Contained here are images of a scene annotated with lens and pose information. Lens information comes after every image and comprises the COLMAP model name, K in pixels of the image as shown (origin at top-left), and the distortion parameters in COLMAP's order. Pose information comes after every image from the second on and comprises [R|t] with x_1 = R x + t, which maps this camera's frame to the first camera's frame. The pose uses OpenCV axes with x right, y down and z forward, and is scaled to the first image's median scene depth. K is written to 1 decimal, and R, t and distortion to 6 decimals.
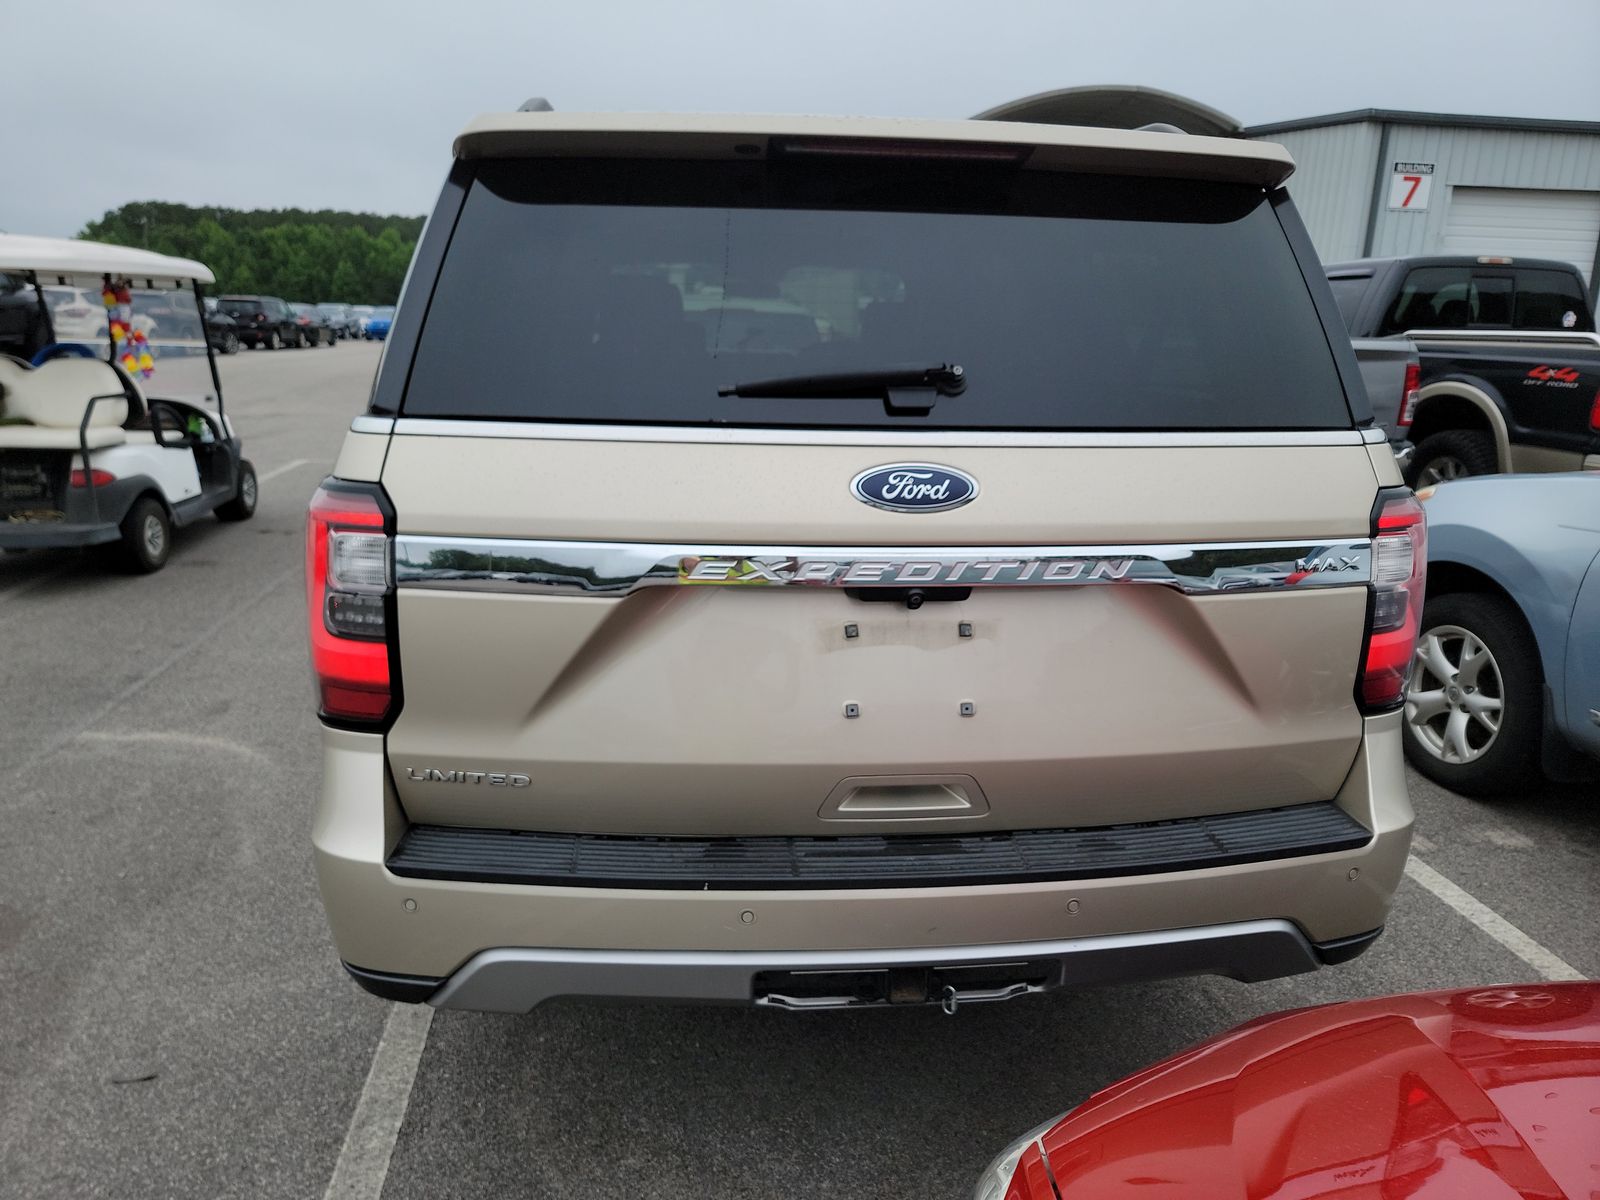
lens RADIAL K [[1111.9, 0, 800.0], [0, 1111.9, 600.0], [0, 0, 1]] dist [0.050980, -0.053485]
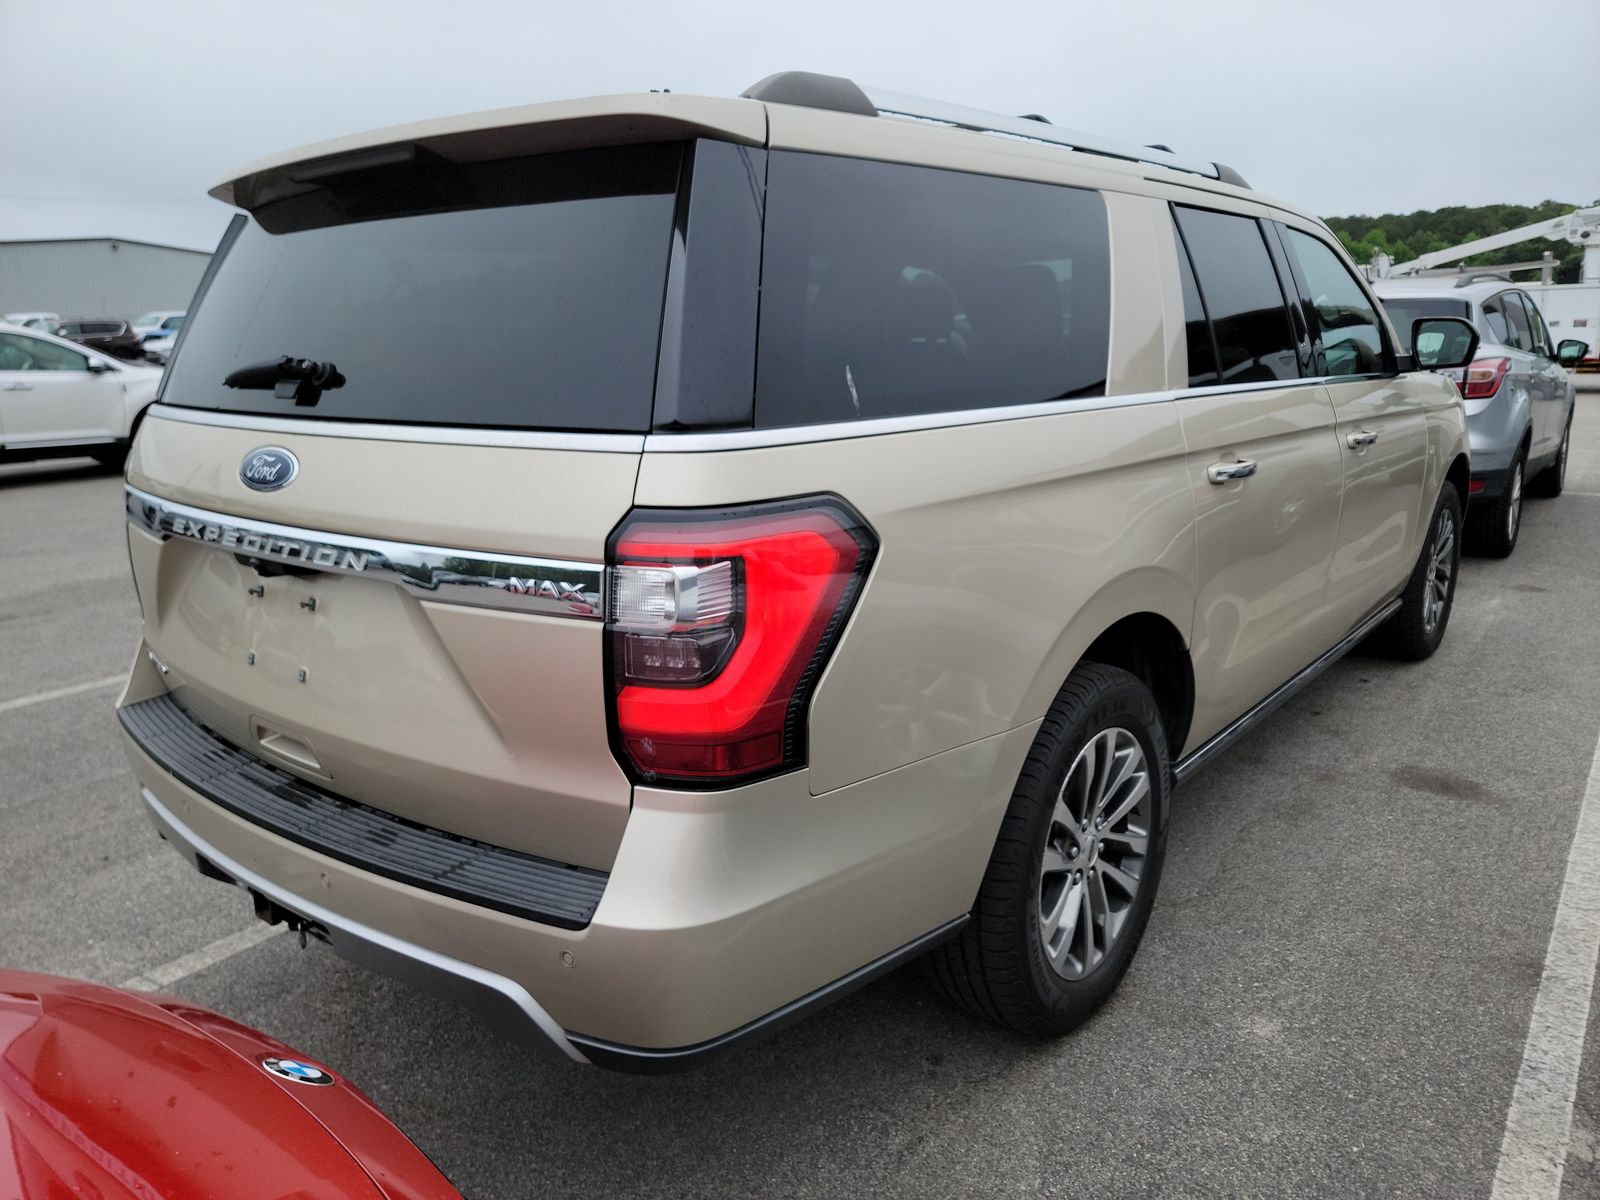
lens RADIAL K [[1111.9, 0, 800.0], [0, 1111.9, 600.0], [0, 0, 1]] dist [0.050980, -0.053485]
pose [[0.710945, 0.132871, -0.690581, 1.240158], [-0.129794, 0.989910, 0.056841, -0.100235], [0.691166, 0.049223, 0.721018, 0.539271]]
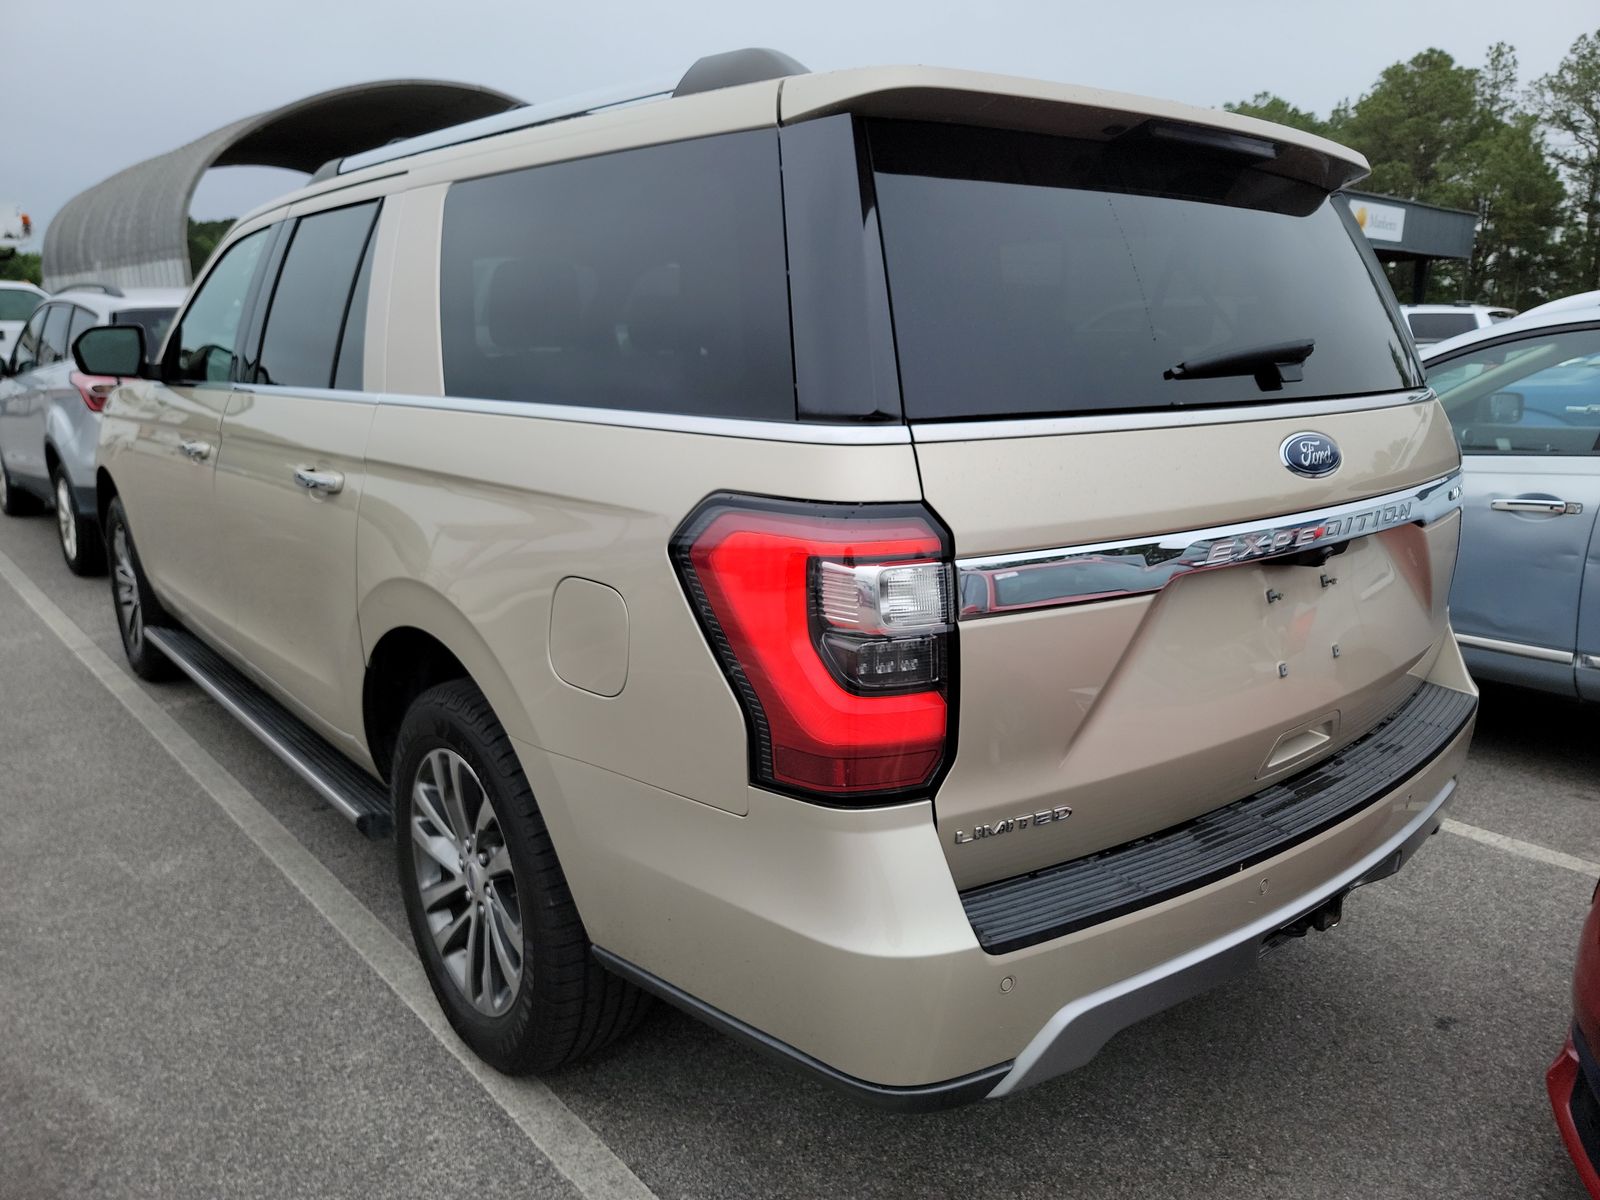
lens RADIAL K [[1111.9, 0, 800.0], [0, 1111.9, 600.0], [0, 0, 1]] dist [0.050980, -0.053485]
pose [[0.830410, -0.148380, 0.537031, -0.883679], [0.152196, 0.987637, 0.037541, -0.074550], [-0.535962, 0.050560, 0.842727, 0.340014]]
